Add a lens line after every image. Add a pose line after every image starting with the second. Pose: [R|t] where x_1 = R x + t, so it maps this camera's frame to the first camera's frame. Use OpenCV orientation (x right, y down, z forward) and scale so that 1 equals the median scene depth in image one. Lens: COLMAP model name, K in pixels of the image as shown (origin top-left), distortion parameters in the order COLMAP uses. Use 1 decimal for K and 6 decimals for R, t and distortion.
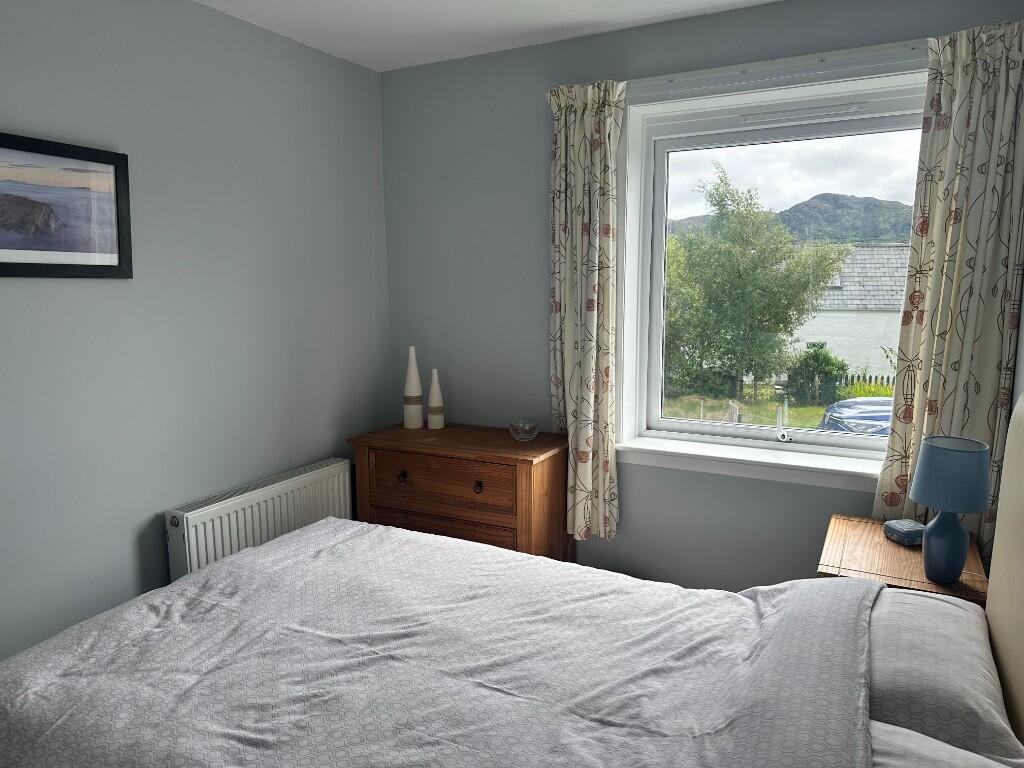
lens RADIAL K [[718.3, 0, 509.2], [0, 718.3, 390.7], [0, 0, 1]] dist [0.039033, -0.051412]
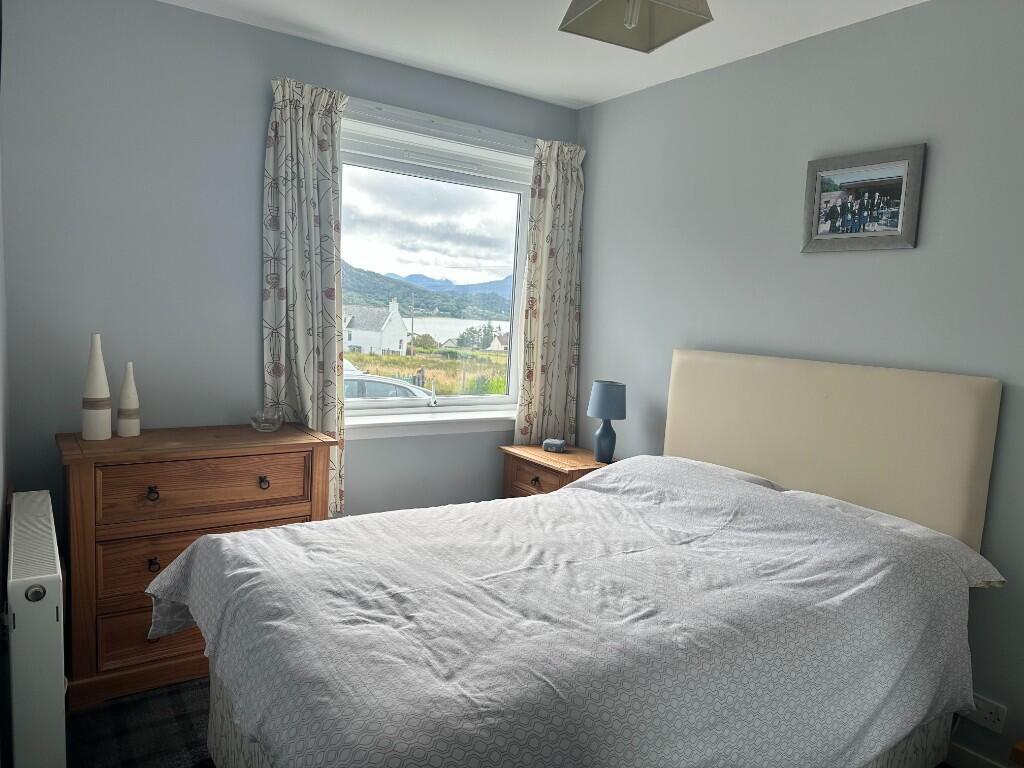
lens RADIAL K [[710.8, 0, 518.0], [0, 710.8, 383.4], [0, 0, 1]] dist [0.109045, -0.146800]
pose [[0.459837, -0.055955, 0.886239, -0.903652], [0.082646, 0.996378, 0.020028, 0.018568], [-0.884149, 0.064034, 0.462796, 0.338442]]
